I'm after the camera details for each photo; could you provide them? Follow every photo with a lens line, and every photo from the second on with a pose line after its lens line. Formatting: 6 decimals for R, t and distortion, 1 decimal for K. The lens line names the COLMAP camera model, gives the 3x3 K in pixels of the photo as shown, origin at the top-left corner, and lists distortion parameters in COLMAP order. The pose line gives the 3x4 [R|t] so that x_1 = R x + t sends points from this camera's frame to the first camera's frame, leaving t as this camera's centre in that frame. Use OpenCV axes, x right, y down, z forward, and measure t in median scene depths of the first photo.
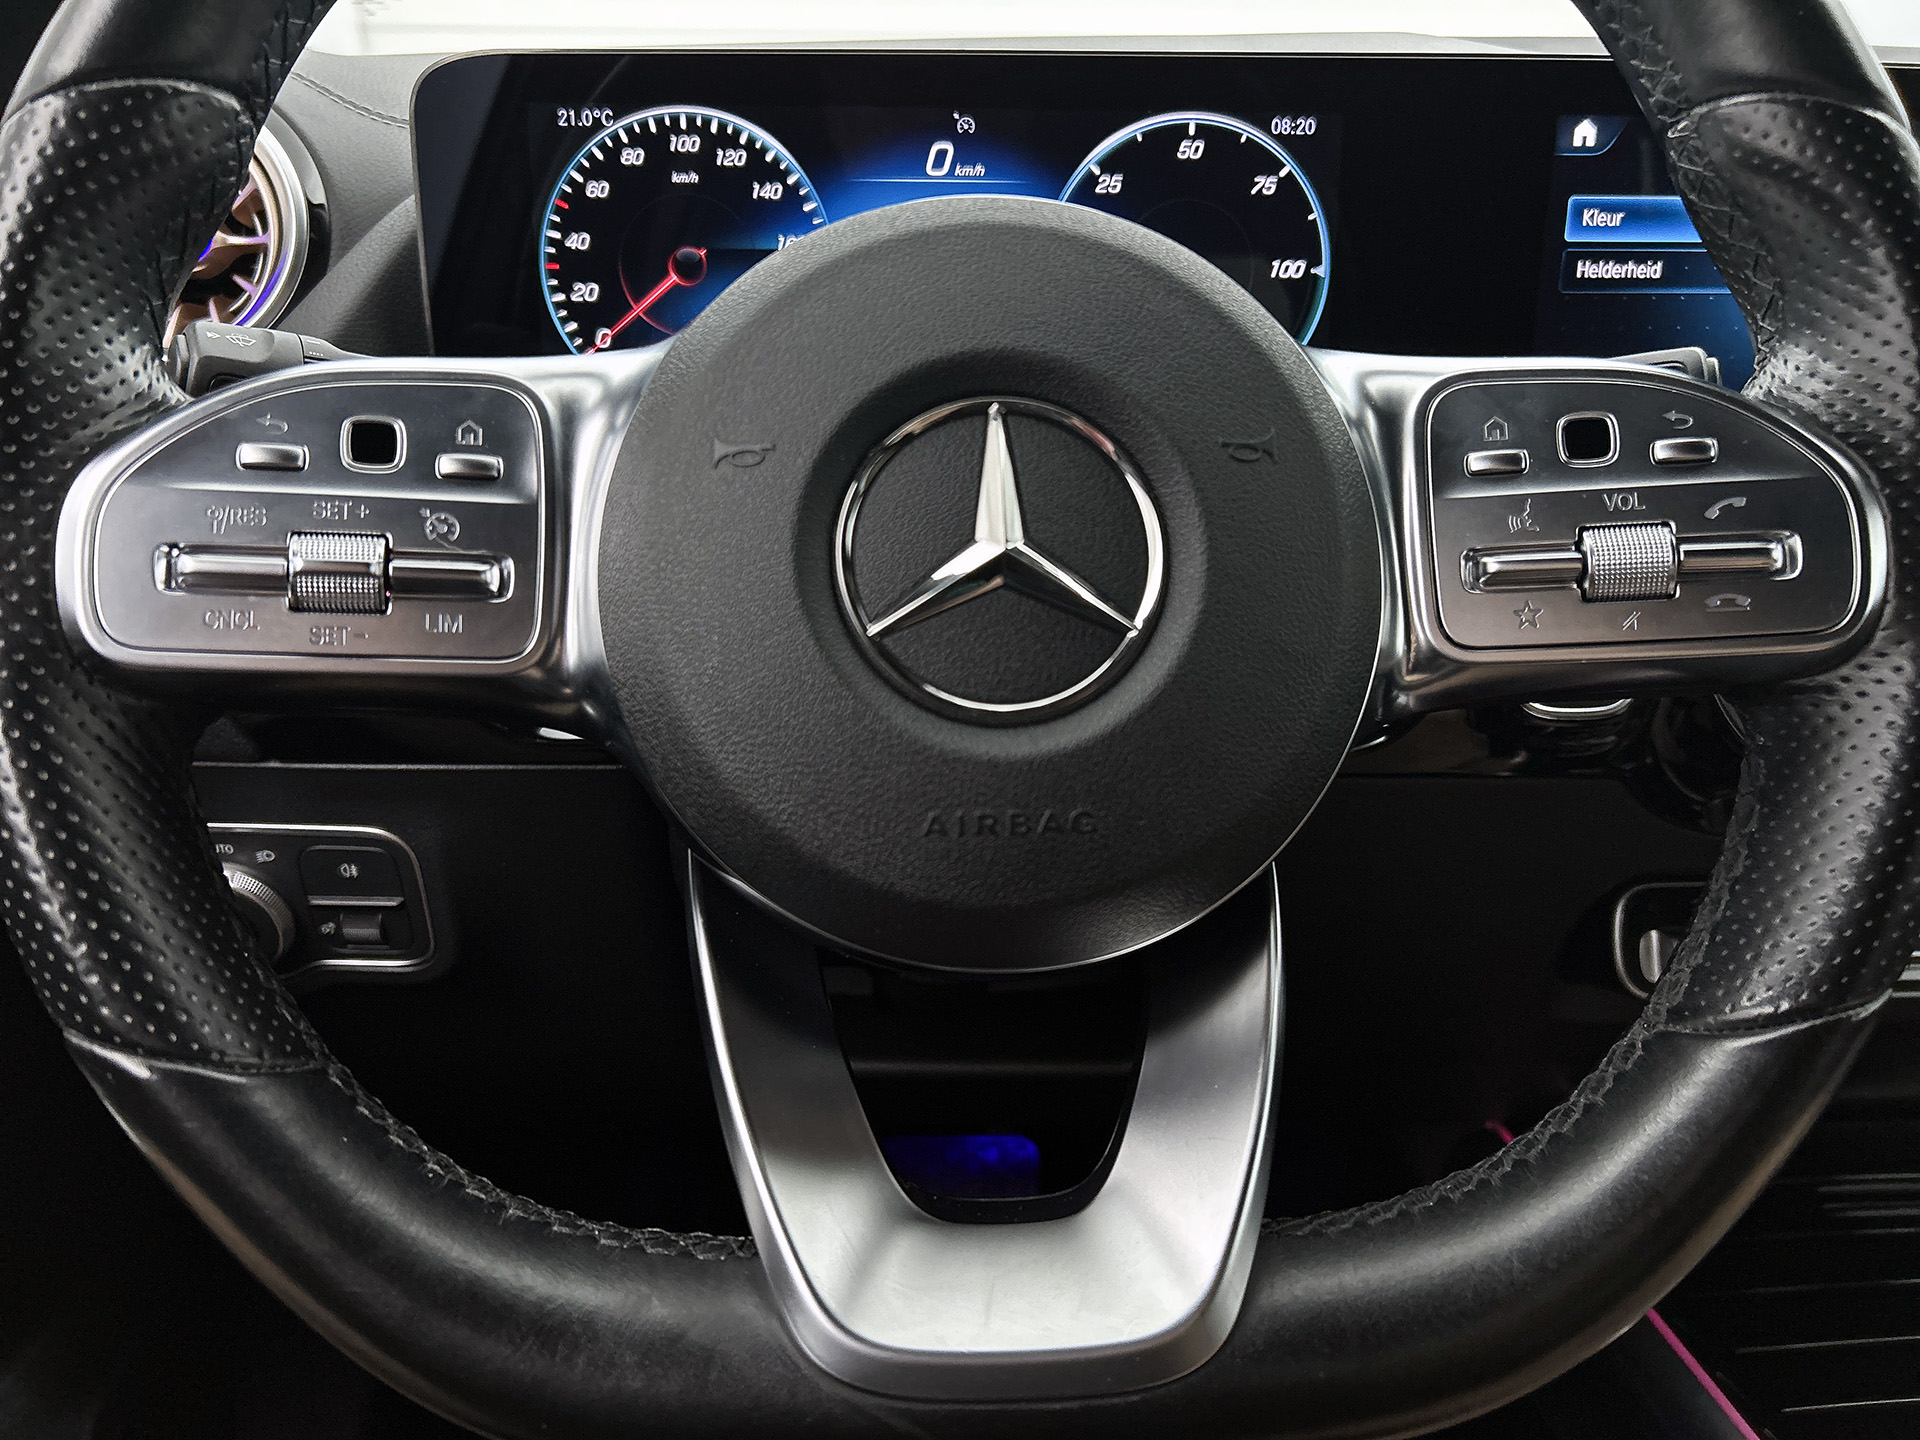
lens RADIAL K [[1461.3, 0, 960.0], [0, 1461.3, 720.0], [0, 0, 1]] dist [0.002471, -0.009462]
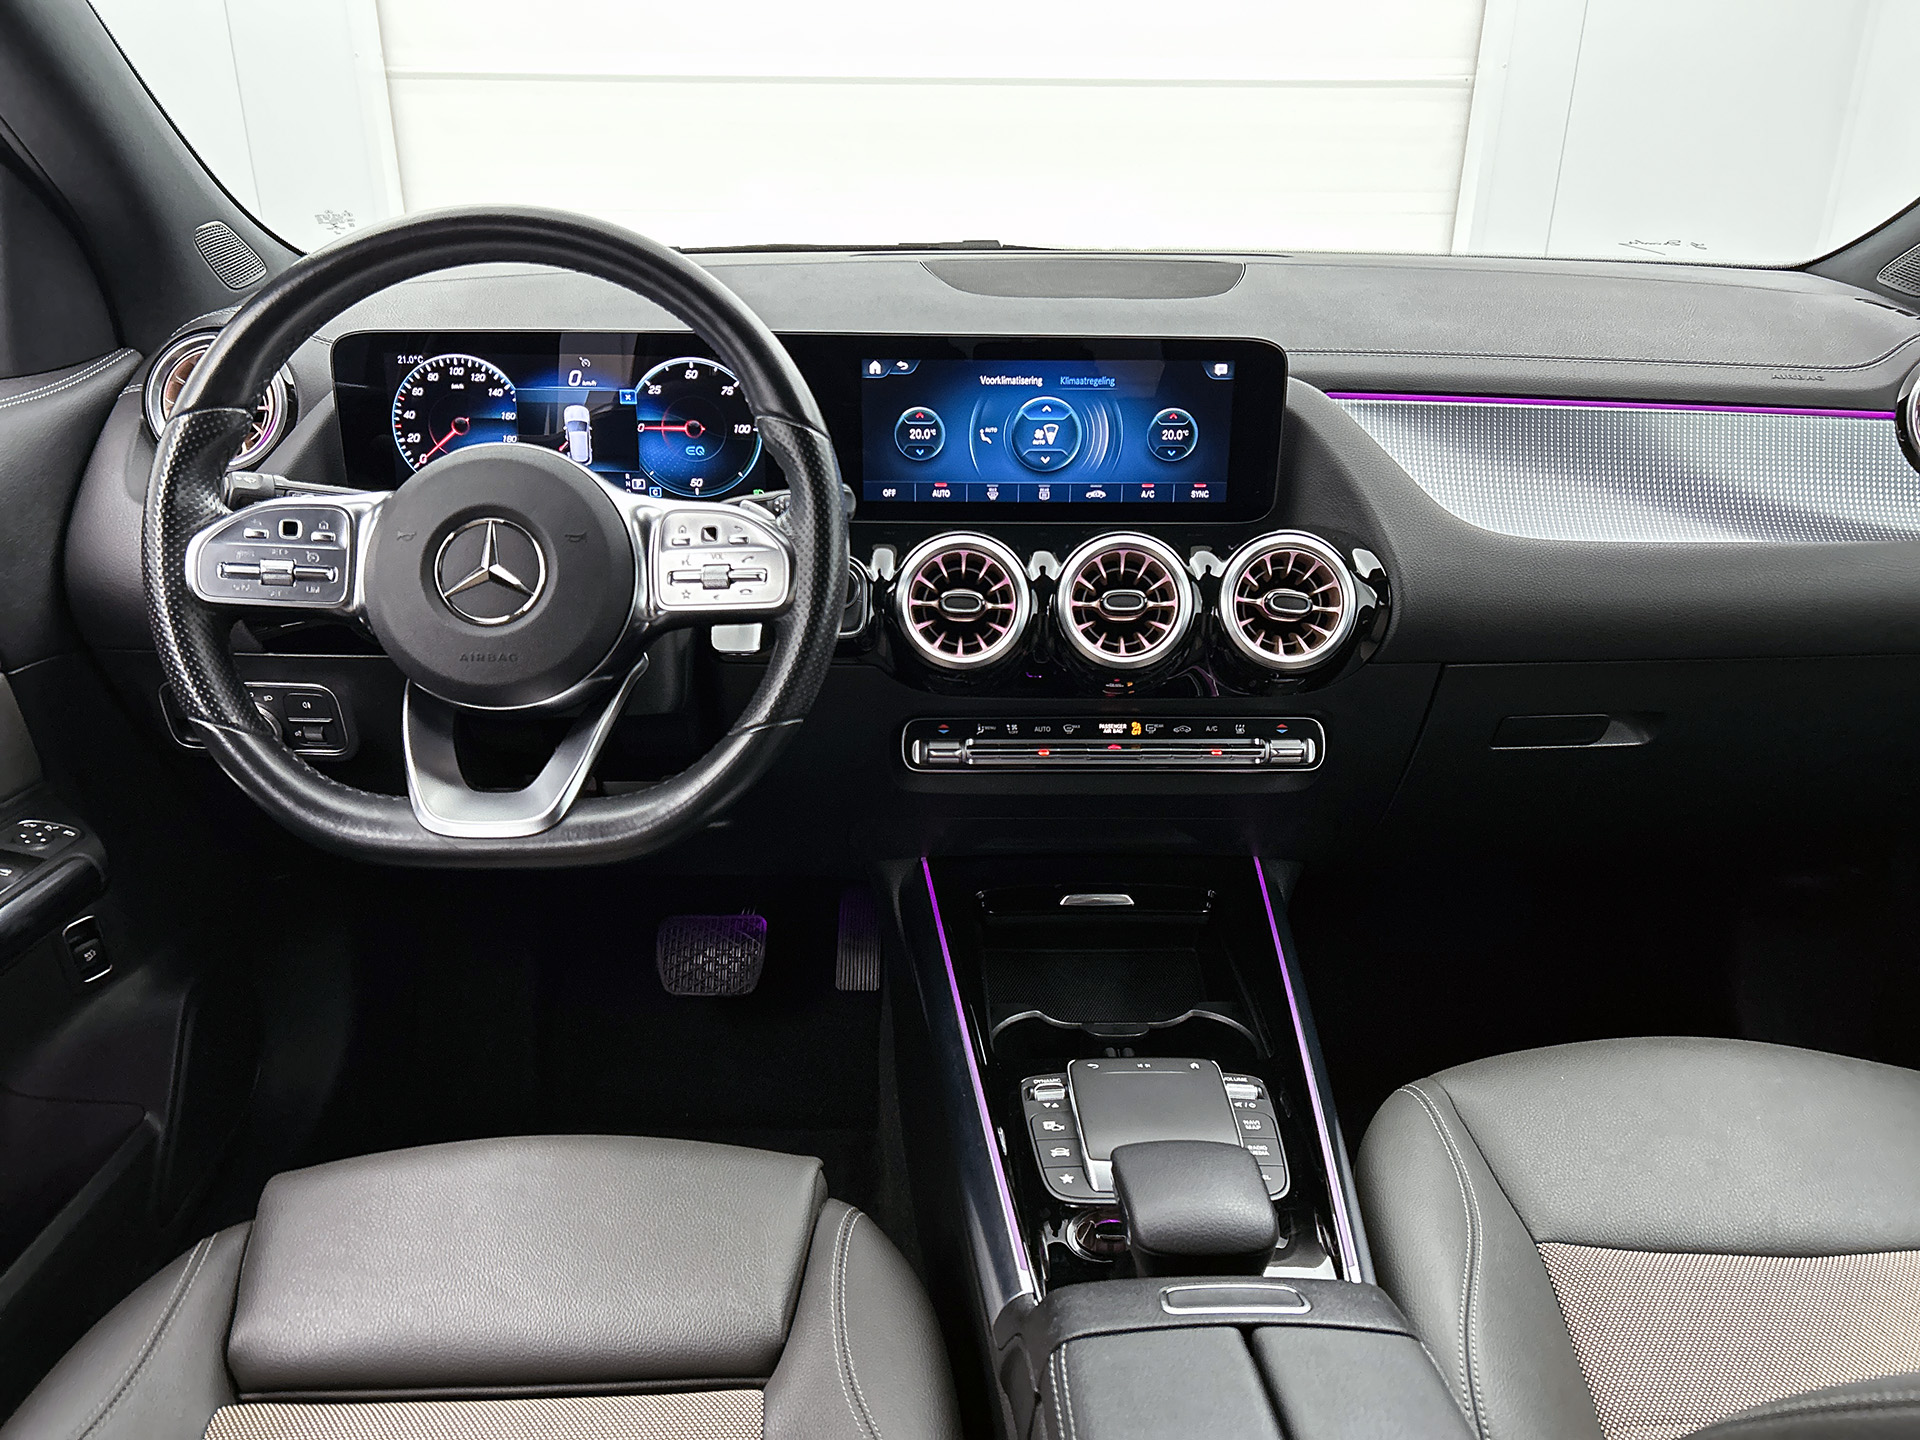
lens RADIAL K [[1428.2, 0, 957.3], [0, 1428.2, 727.7], [0, 0, 1]] dist [0.108083, -0.234020]
pose [[0.999364, 0.010442, -0.034090, 0.637081], [-0.009641, 0.999676, 0.023576, 0.078983], [0.034325, -0.023232, 0.999141, -1.140115]]
